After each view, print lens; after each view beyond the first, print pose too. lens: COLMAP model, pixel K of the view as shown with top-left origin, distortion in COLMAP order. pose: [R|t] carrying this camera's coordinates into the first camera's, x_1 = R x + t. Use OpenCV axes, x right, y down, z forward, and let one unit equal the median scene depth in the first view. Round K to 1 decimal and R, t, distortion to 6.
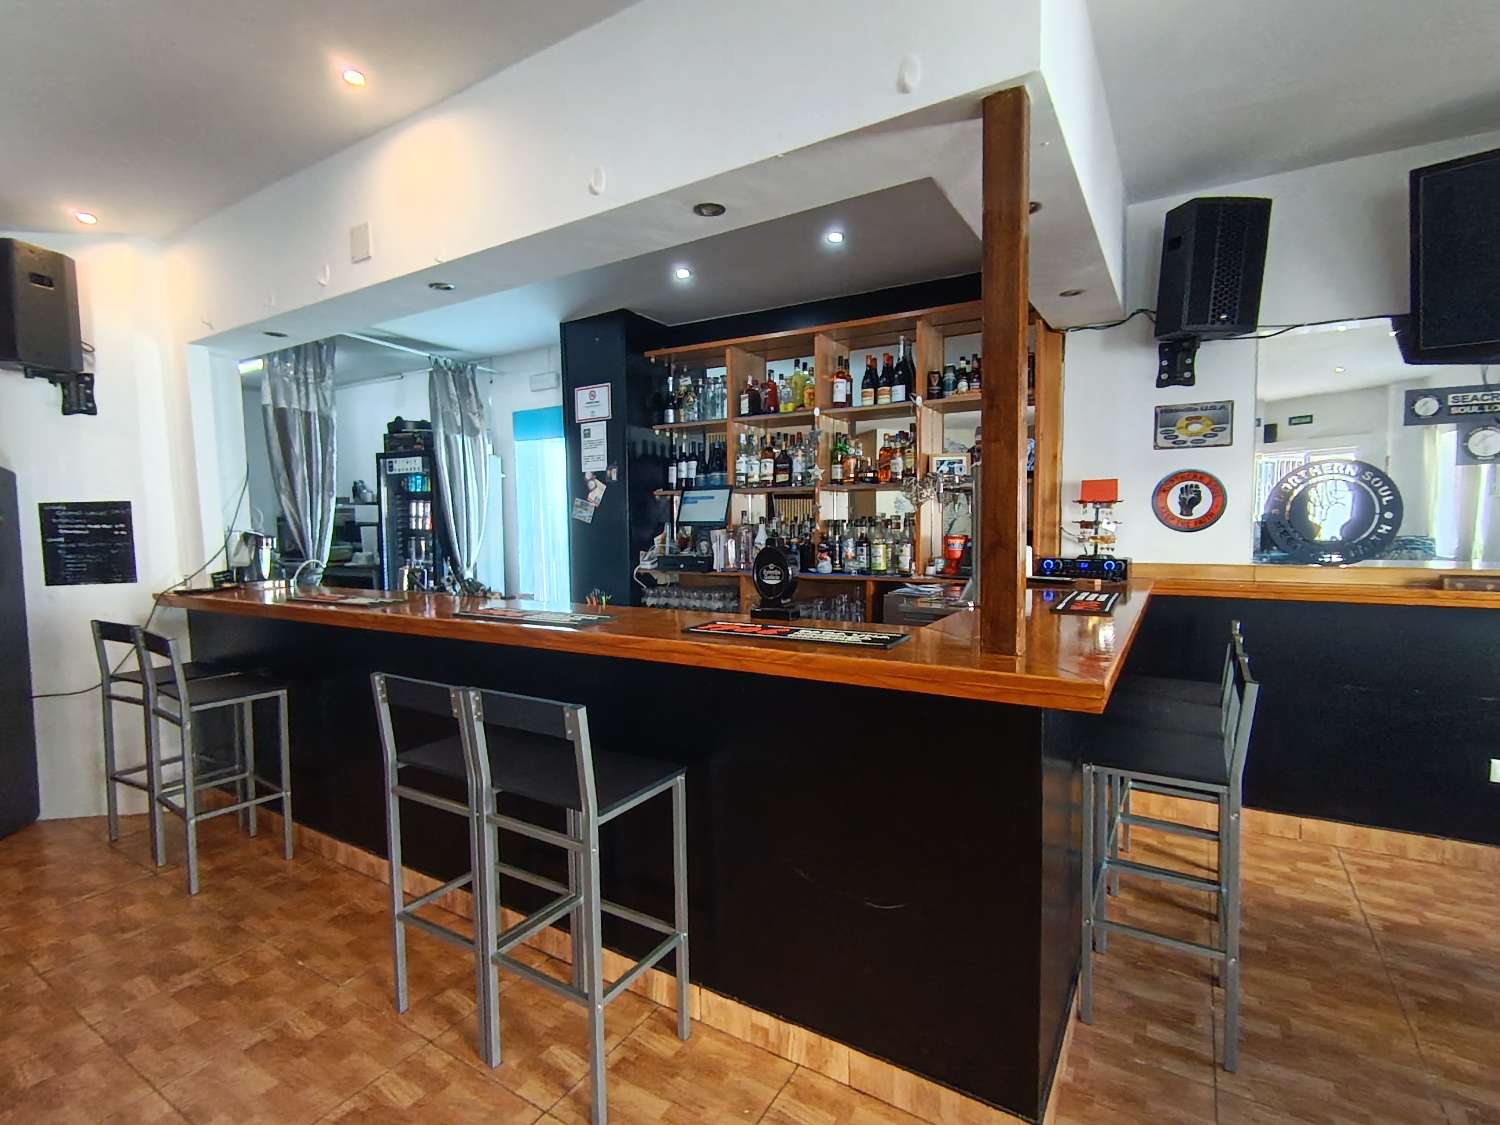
lens RADIAL K [[711.4, 0, 748.1], [0, 711.4, 560.3], [0, 0, 1]] dist [0.012044, -0.006083]
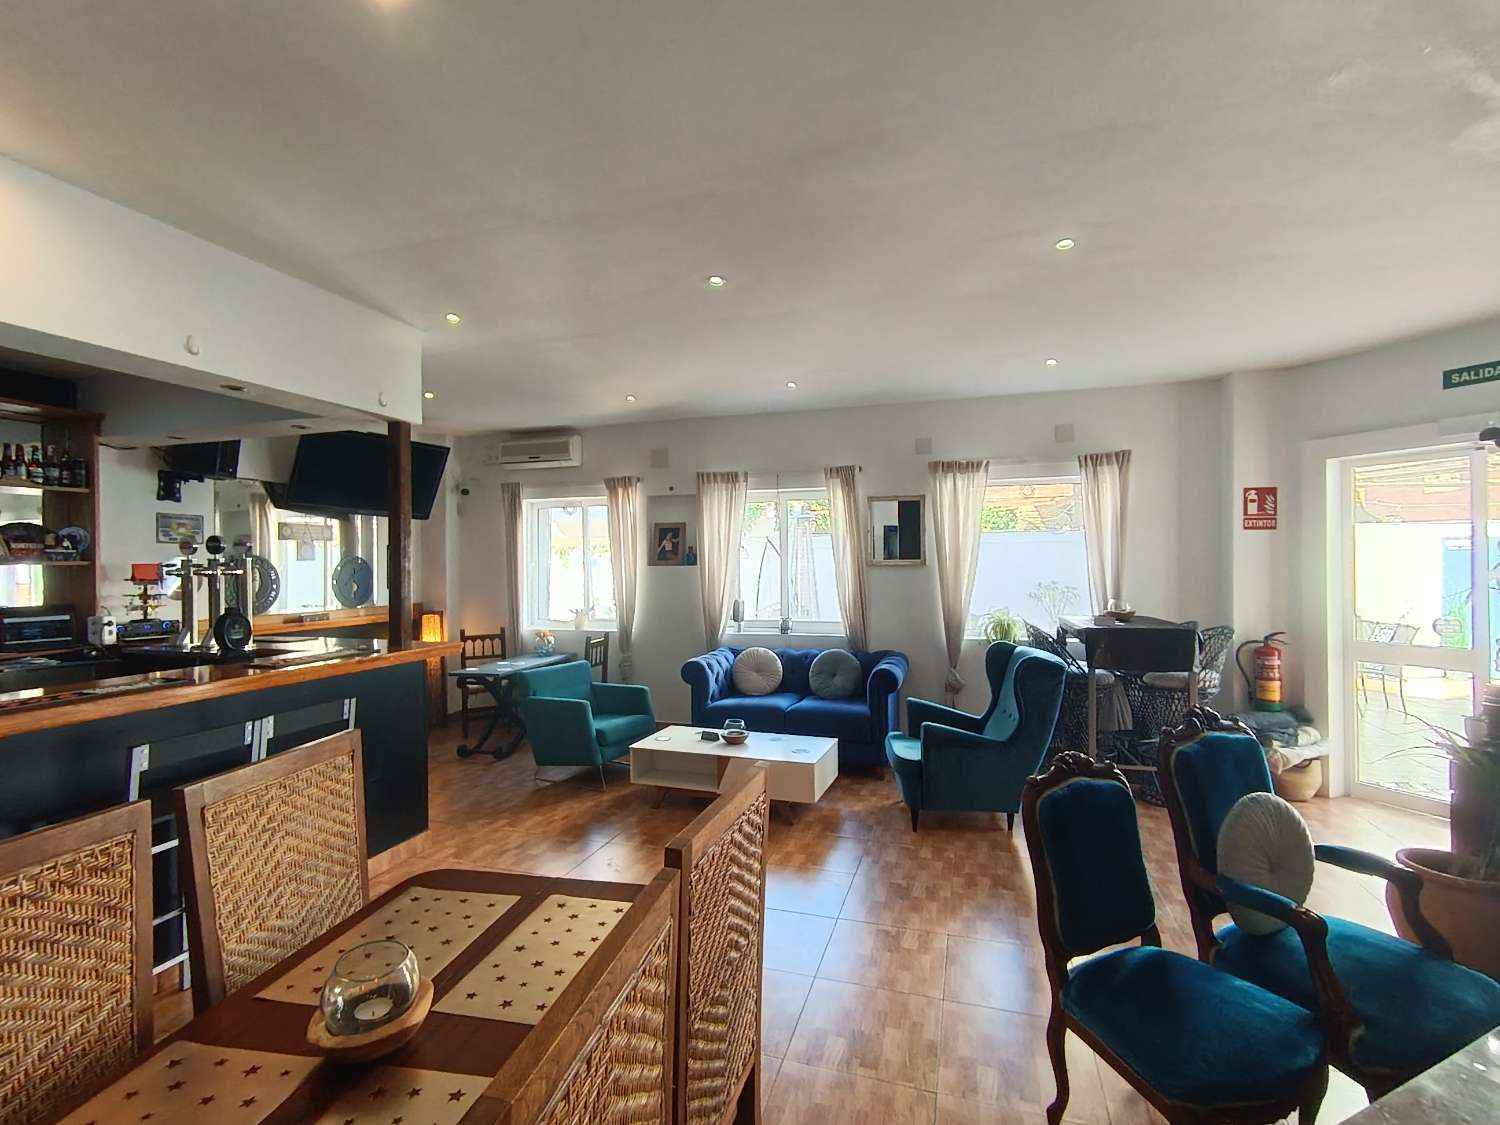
lens RADIAL K [[711.4, 0, 745.1], [0, 711.4, 559.8], [0, 0, 1]] dist [0.012044, -0.006083]
pose [[-0.240880, 0.021714, 0.970312, -0.937420], [0.072726, 0.997343, -0.004265, -0.026877], [-0.967826, 0.069539, -0.241819, 0.187336]]
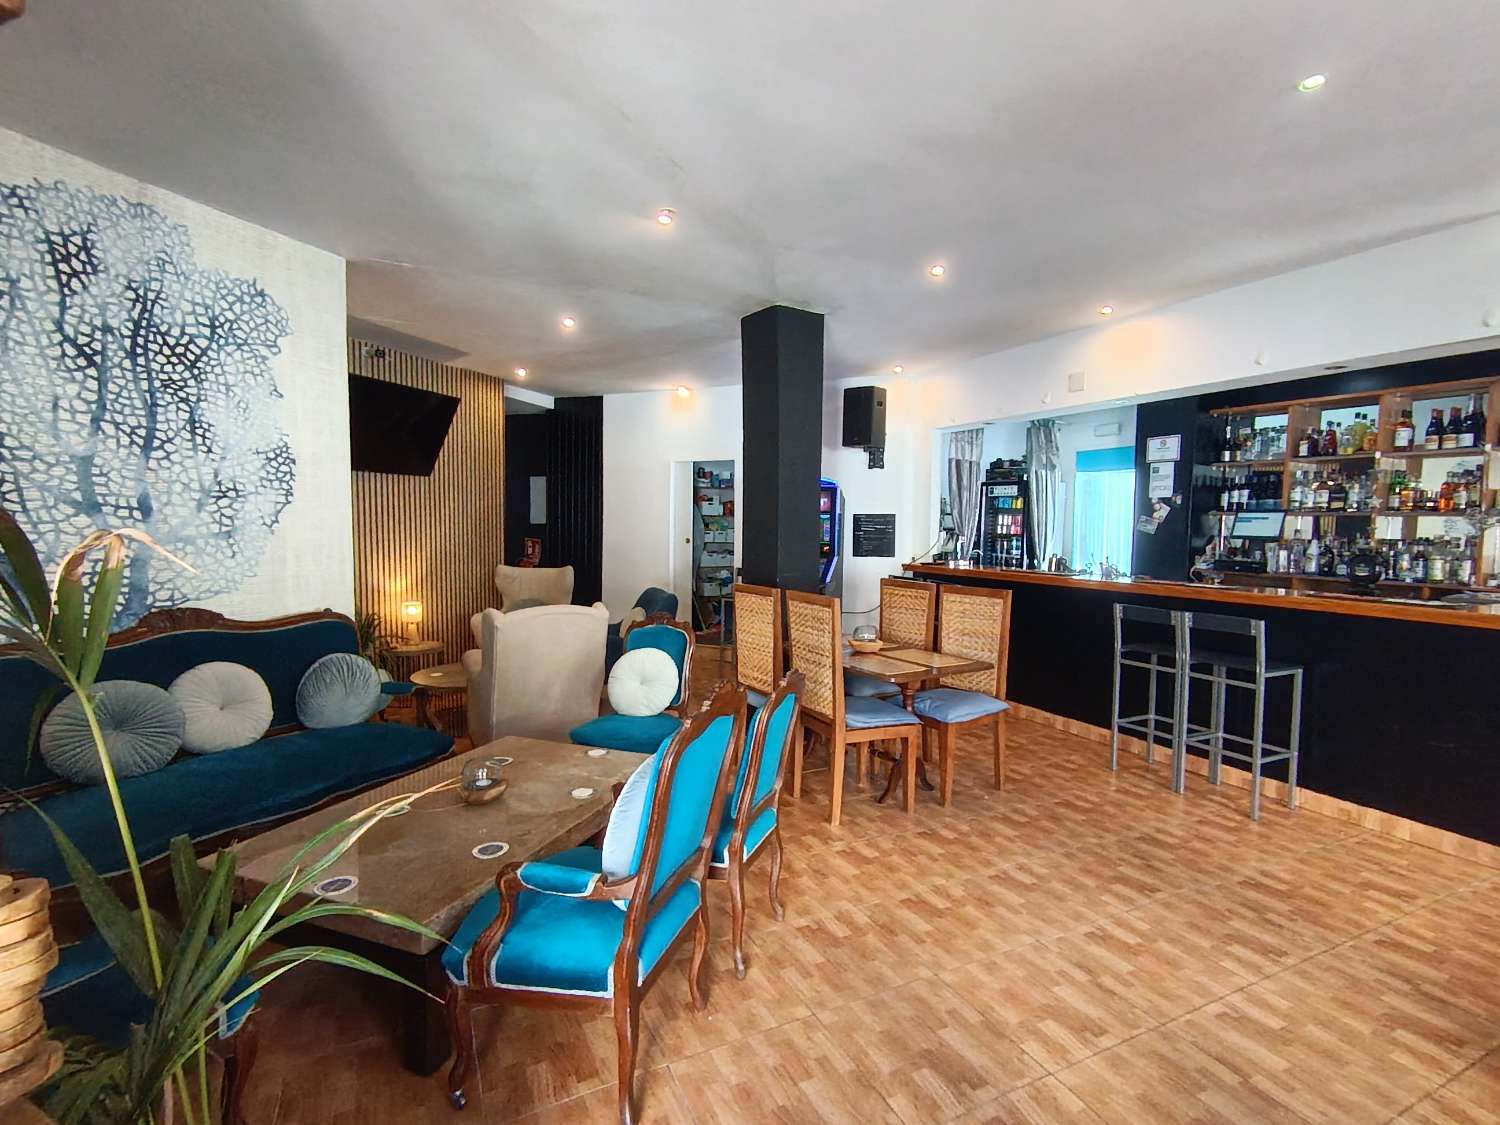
lens RADIAL K [[711.4, 0, 749.0], [0, 711.4, 560.1], [0, 0, 1]] dist [0.012044, -0.006083]
pose [[0.846897, 0.056962, -0.528697, -0.174998], [-0.061414, 0.998070, 0.009155, 0.040897], [0.528198, 0.024716, 0.848761, -0.710739]]
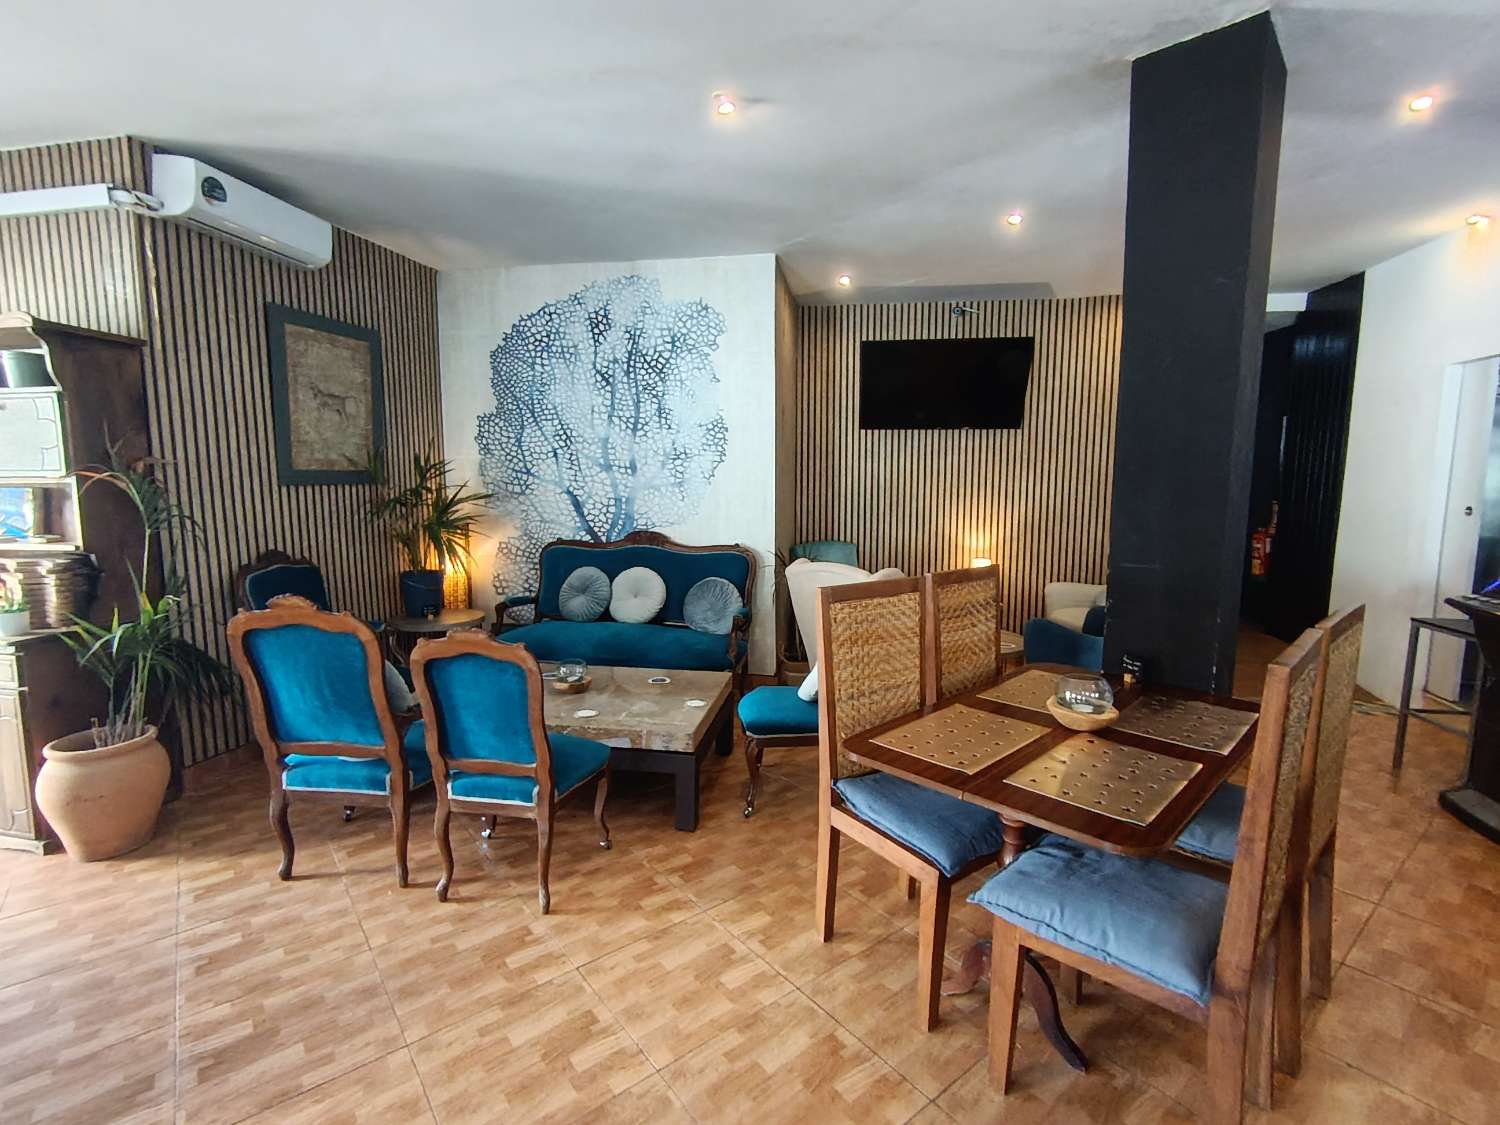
lens RADIAL K [[711.4, 0, 743.0], [0, 711.4, 556.9], [0, 0, 1]] dist [0.012044, -0.006083]
pose [[-0.340476, 0.122186, -0.932280, -0.022211], [-0.055633, 0.987166, 0.149697, -0.010102], [0.938606, 0.102834, -0.329309, 0.199832]]
